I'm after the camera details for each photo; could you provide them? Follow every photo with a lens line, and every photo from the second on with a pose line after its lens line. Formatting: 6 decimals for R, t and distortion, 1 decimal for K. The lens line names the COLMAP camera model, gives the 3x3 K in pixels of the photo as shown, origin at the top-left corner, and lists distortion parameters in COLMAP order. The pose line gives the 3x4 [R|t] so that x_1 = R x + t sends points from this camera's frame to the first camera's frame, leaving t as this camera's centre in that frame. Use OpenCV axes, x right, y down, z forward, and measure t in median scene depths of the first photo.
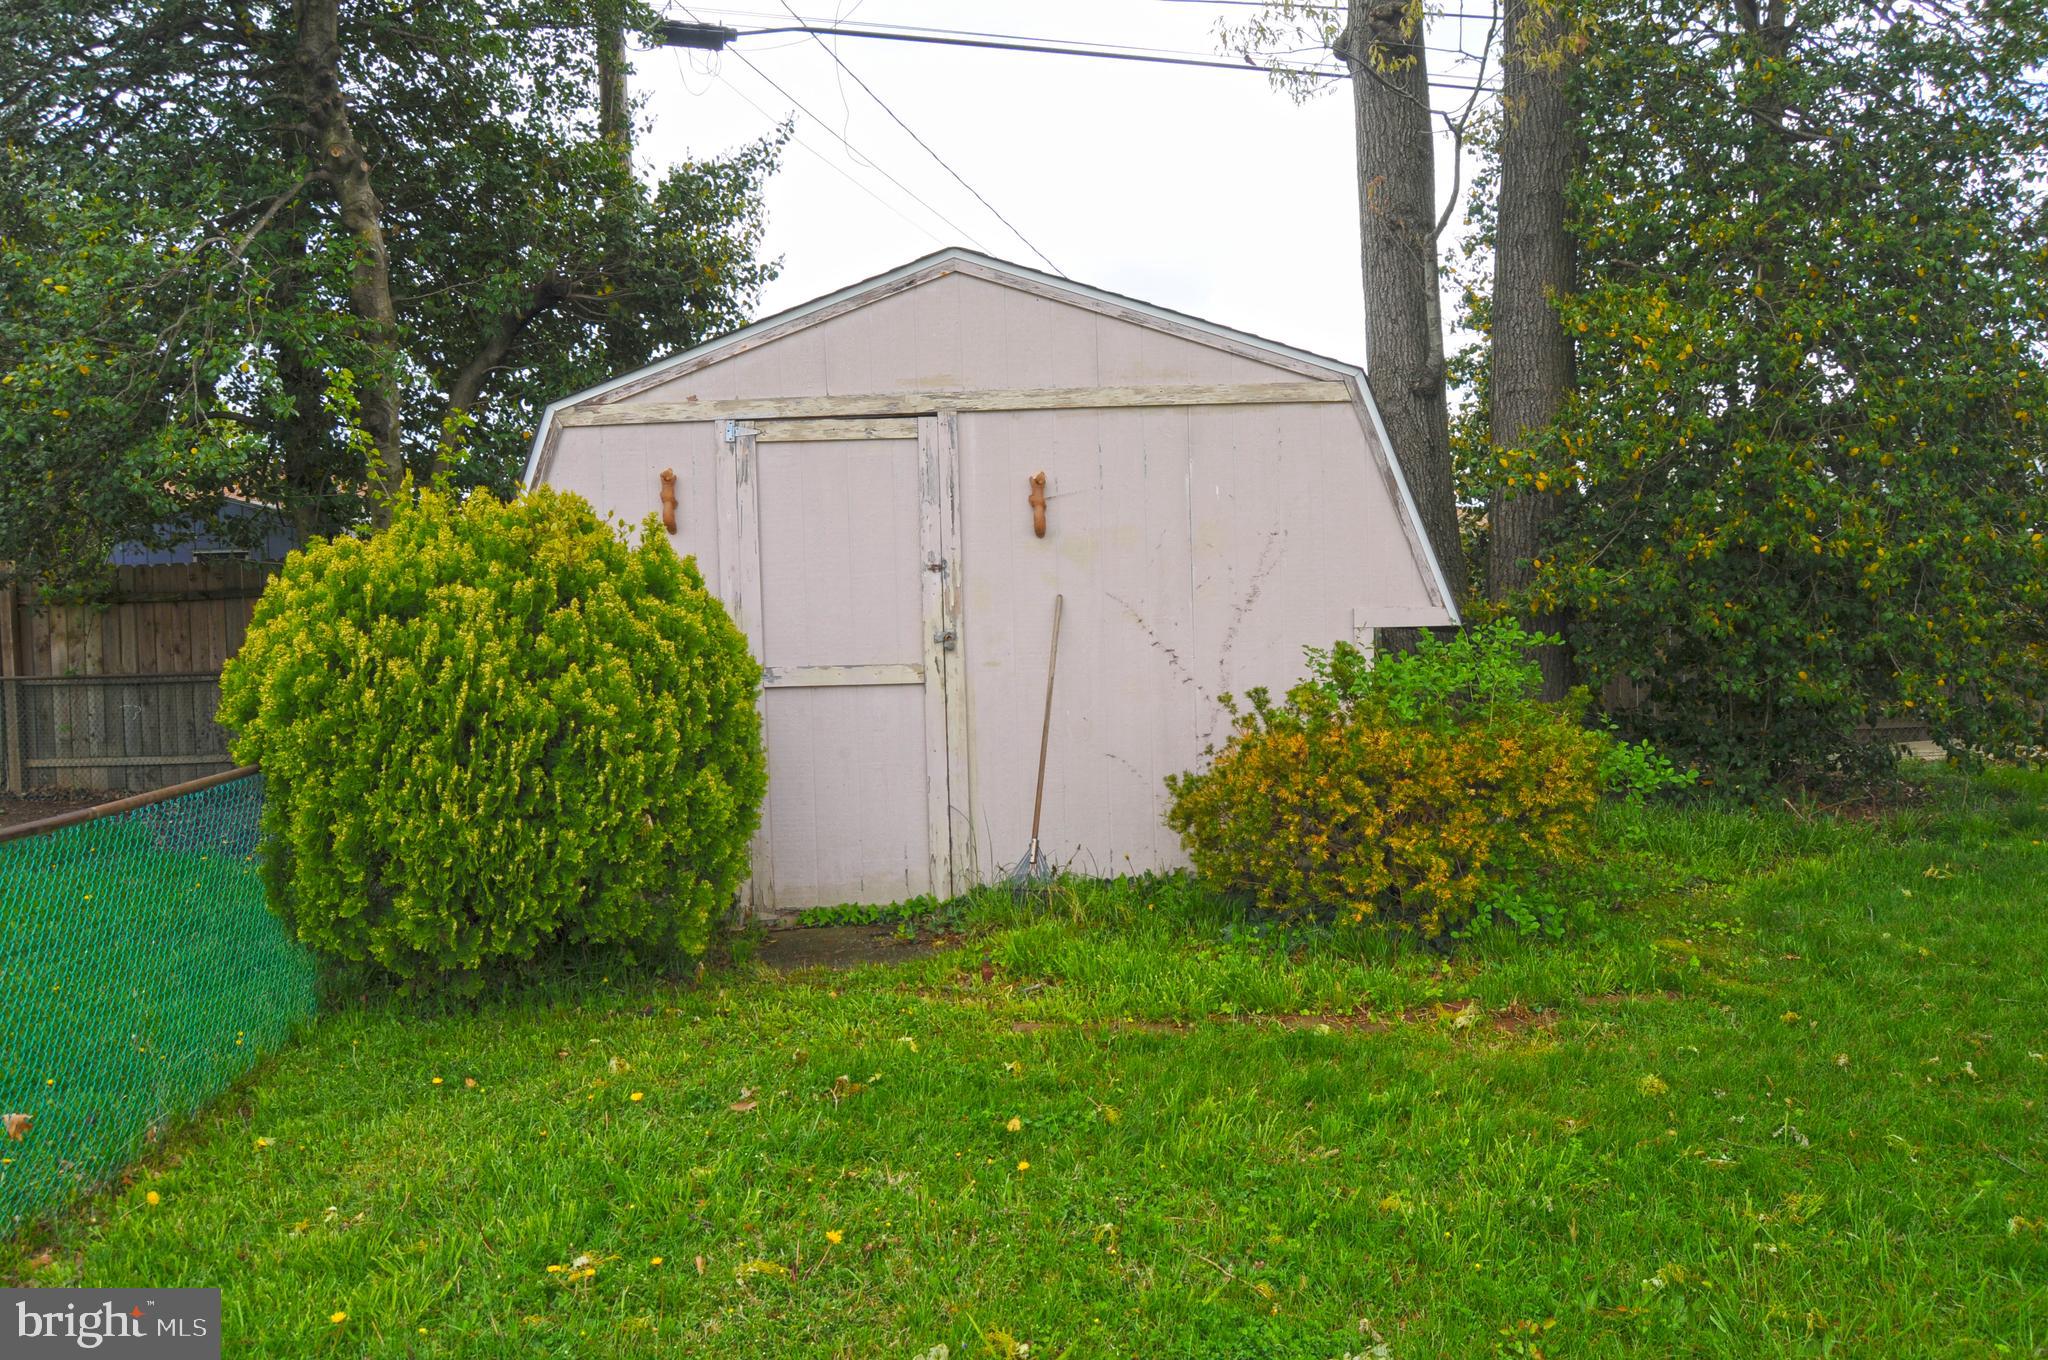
lens RADIAL K [[1547.7, 0, 1031.9], [0, 1547.7, 679.3], [0, 0, 1]] dist [-0.072826, 0.008664]
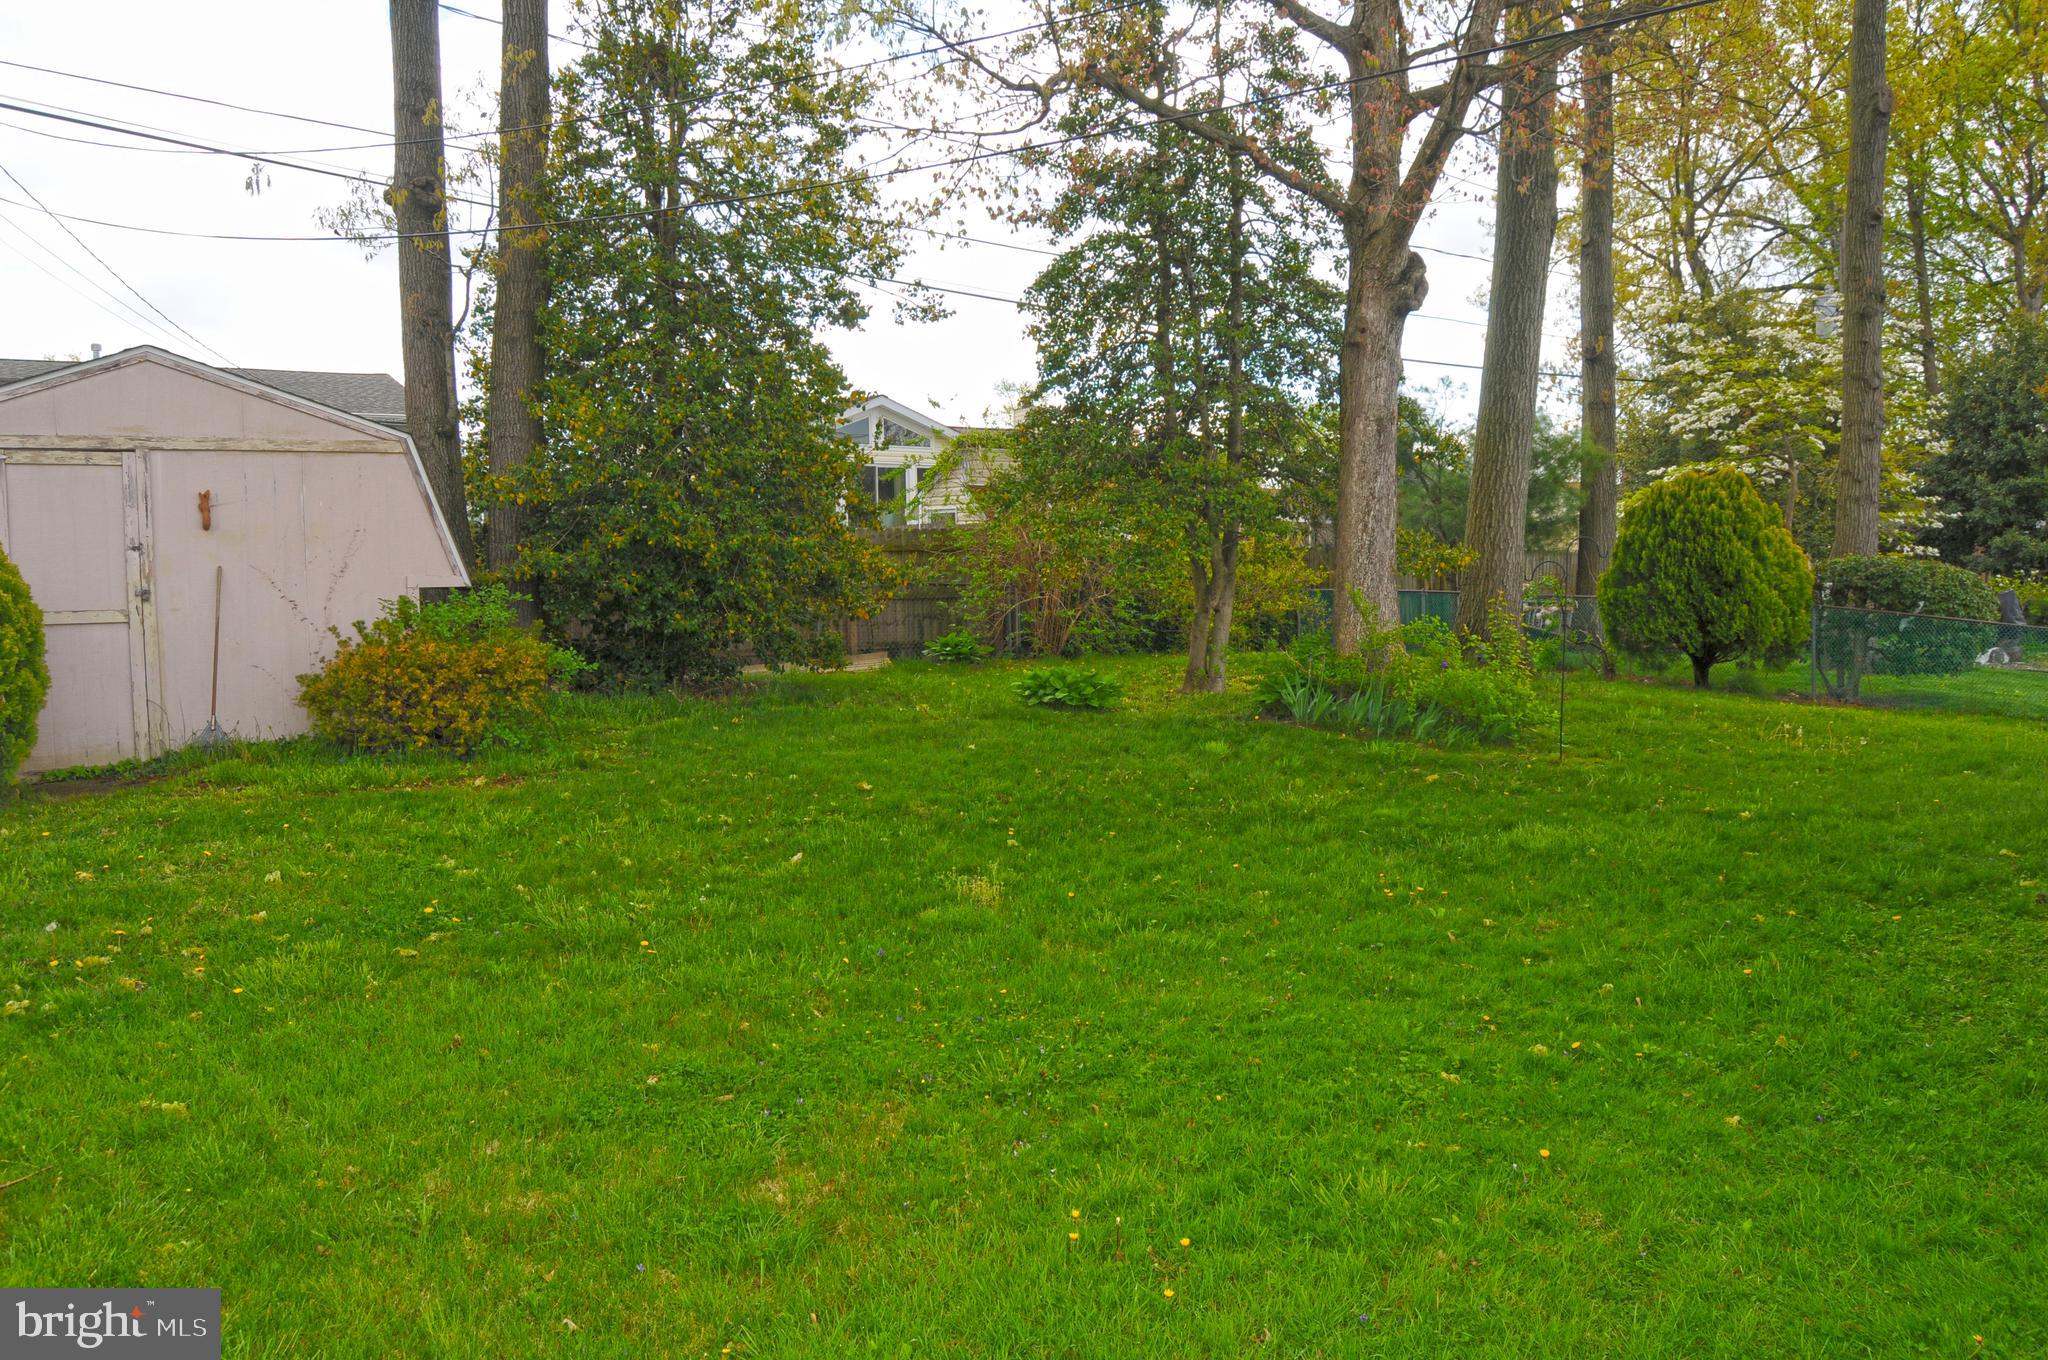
lens RADIAL K [[1547.7, 0, 1031.9], [0, 1547.7, 679.3], [0, 0, 1]] dist [-0.072826, 0.008664]
pose [[0.811753, -0.026475, 0.583401, -0.220349], [0.010870, 0.999484, 0.030233, 0.024267], [-0.583900, -0.018201, 0.811621, -0.775954]]
